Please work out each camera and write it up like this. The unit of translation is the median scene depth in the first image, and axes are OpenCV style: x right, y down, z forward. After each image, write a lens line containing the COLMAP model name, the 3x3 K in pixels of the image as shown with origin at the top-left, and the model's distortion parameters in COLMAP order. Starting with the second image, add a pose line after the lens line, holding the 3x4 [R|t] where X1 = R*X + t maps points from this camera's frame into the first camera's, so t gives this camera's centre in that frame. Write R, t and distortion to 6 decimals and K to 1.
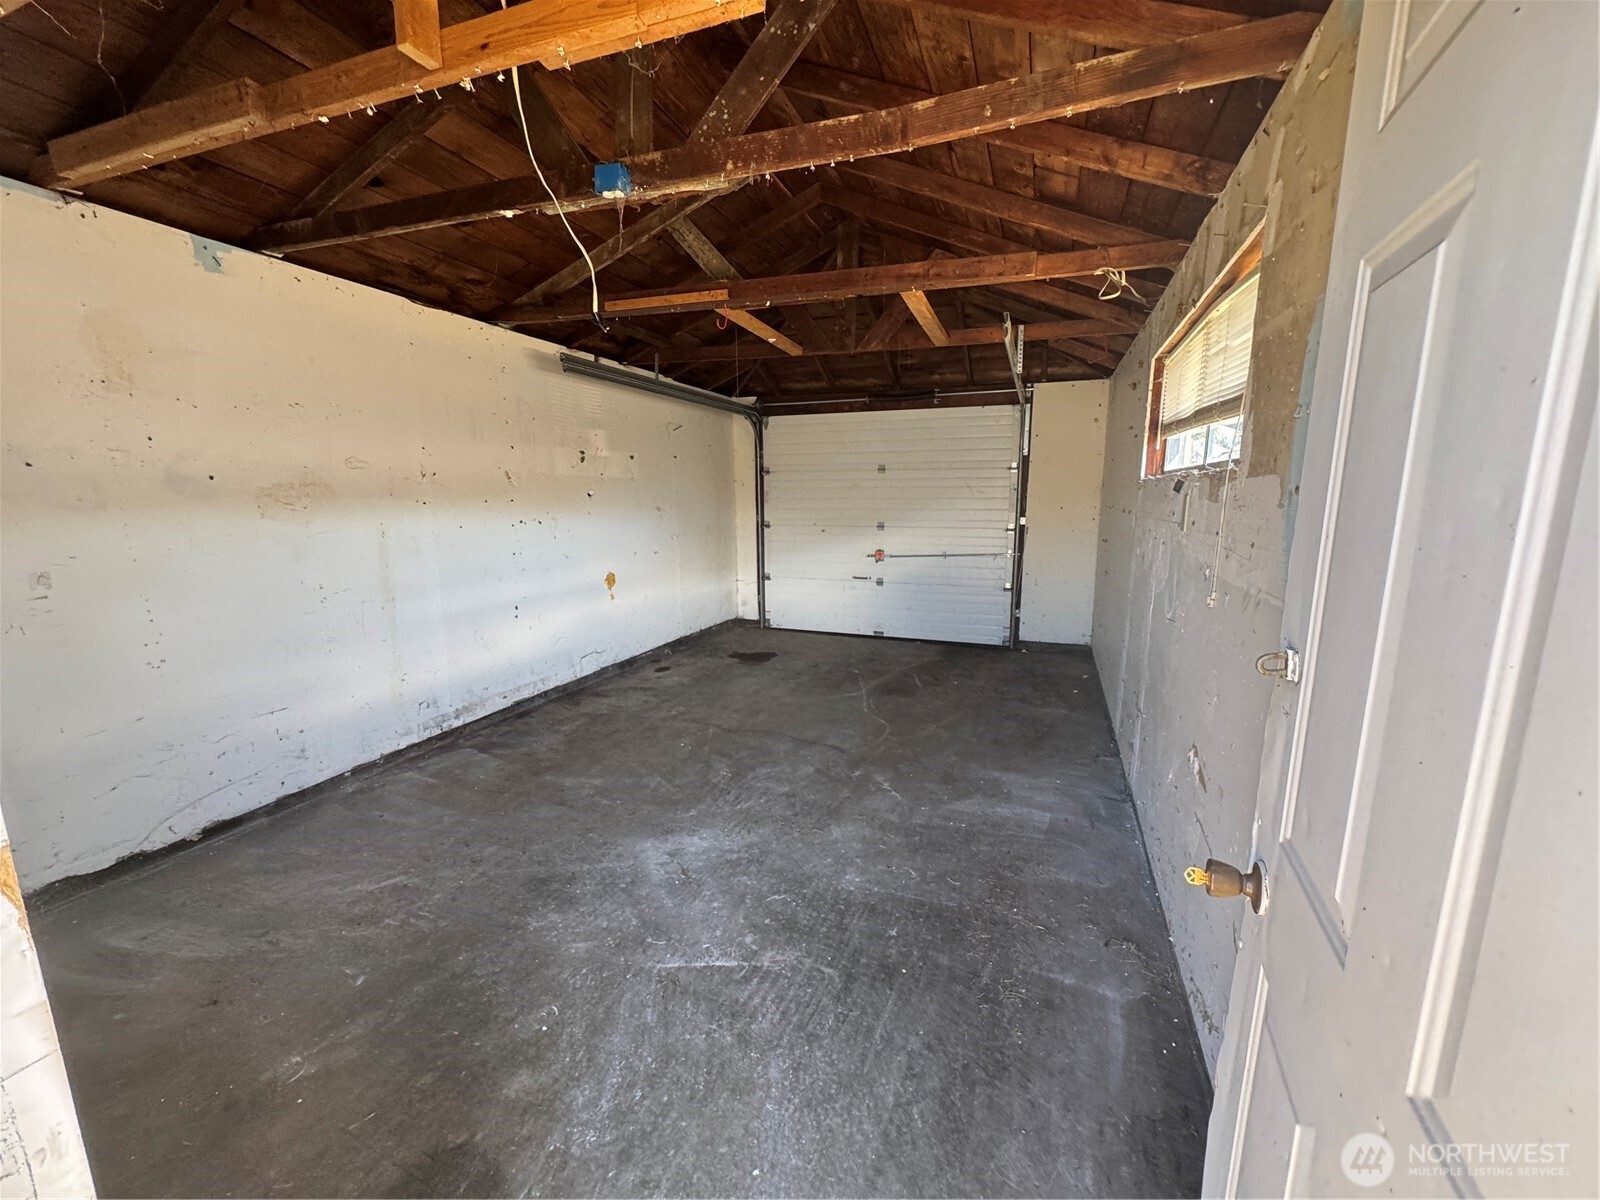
lens RADIAL K [[641.4, 0, 803.1], [0, 641.4, 605.5], [0, 0, 1]] dist [-0.001978, -0.000024]
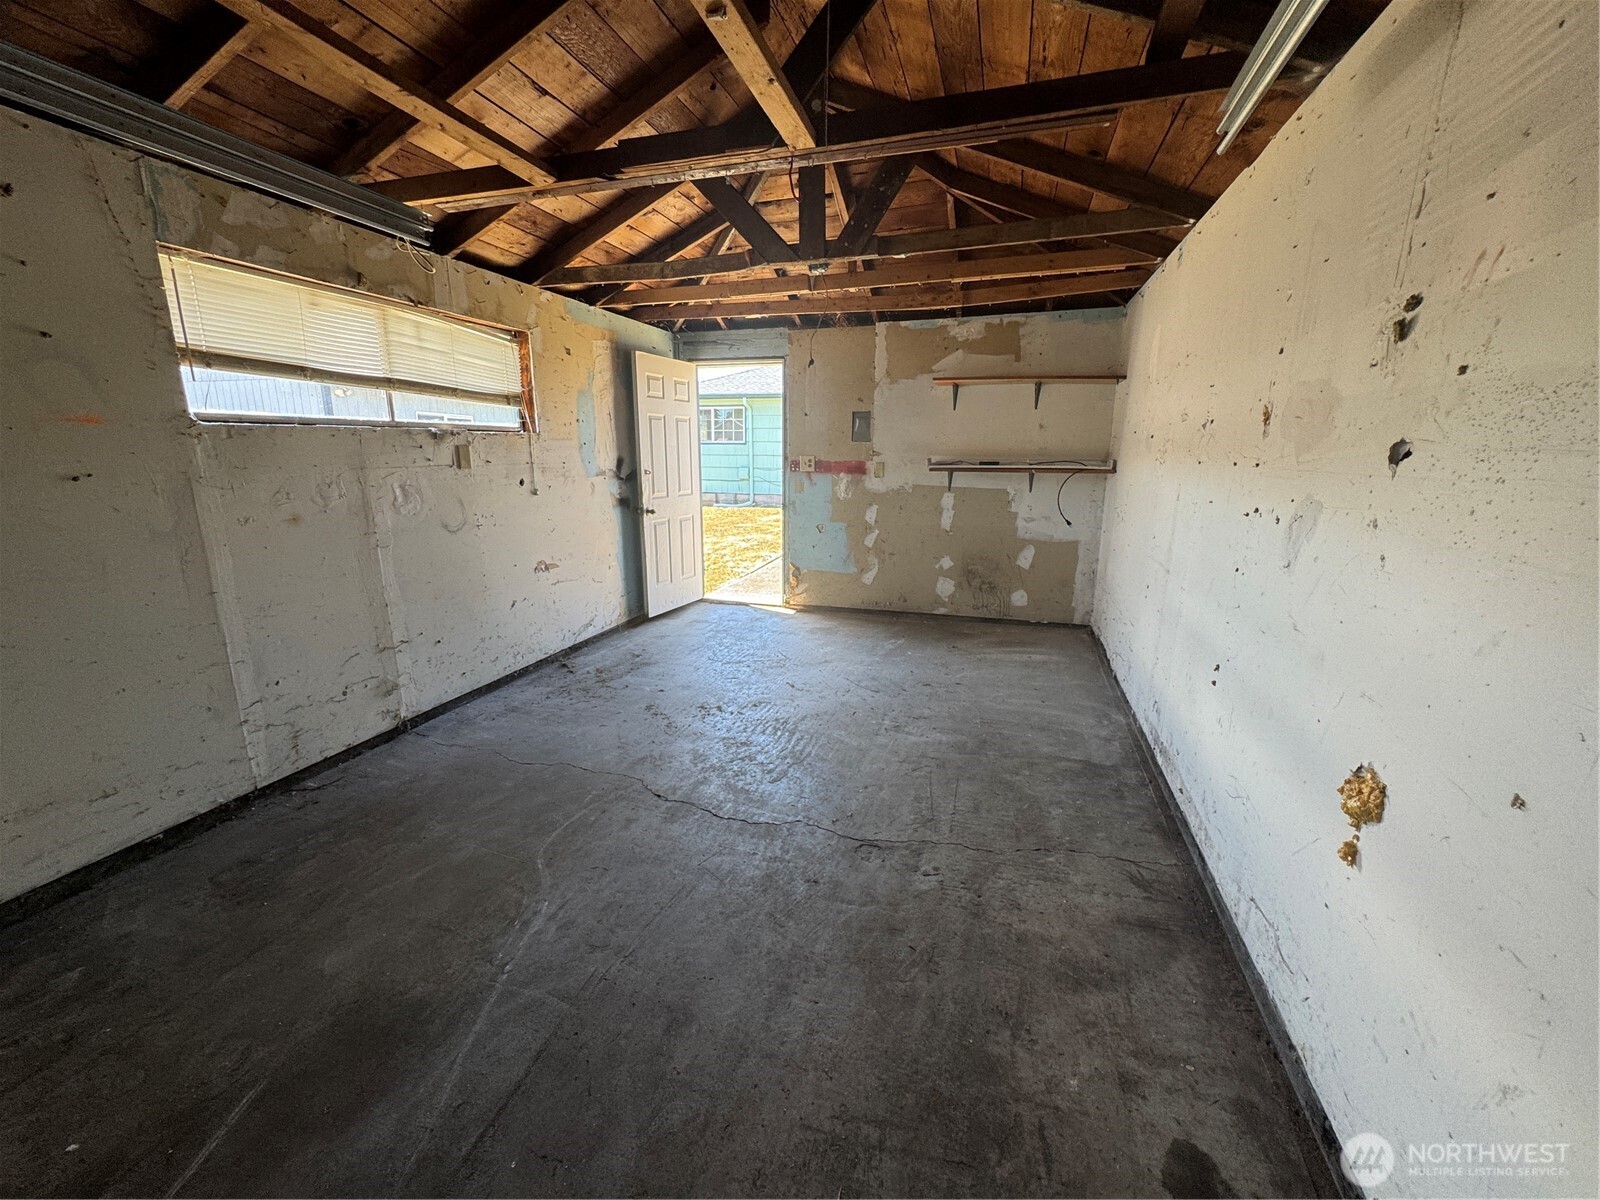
lens RADIAL K [[641.4, 0, 802.3], [0, 641.4, 596.9], [0, 0, 1]] dist [-0.001978, -0.000024]
pose [[-0.998547, 0.009883, -0.052975, -0.078741], [-0.011619, 0.920431, 0.390733, -0.259372], [0.052621, 0.390781, -0.918979, 1.481737]]
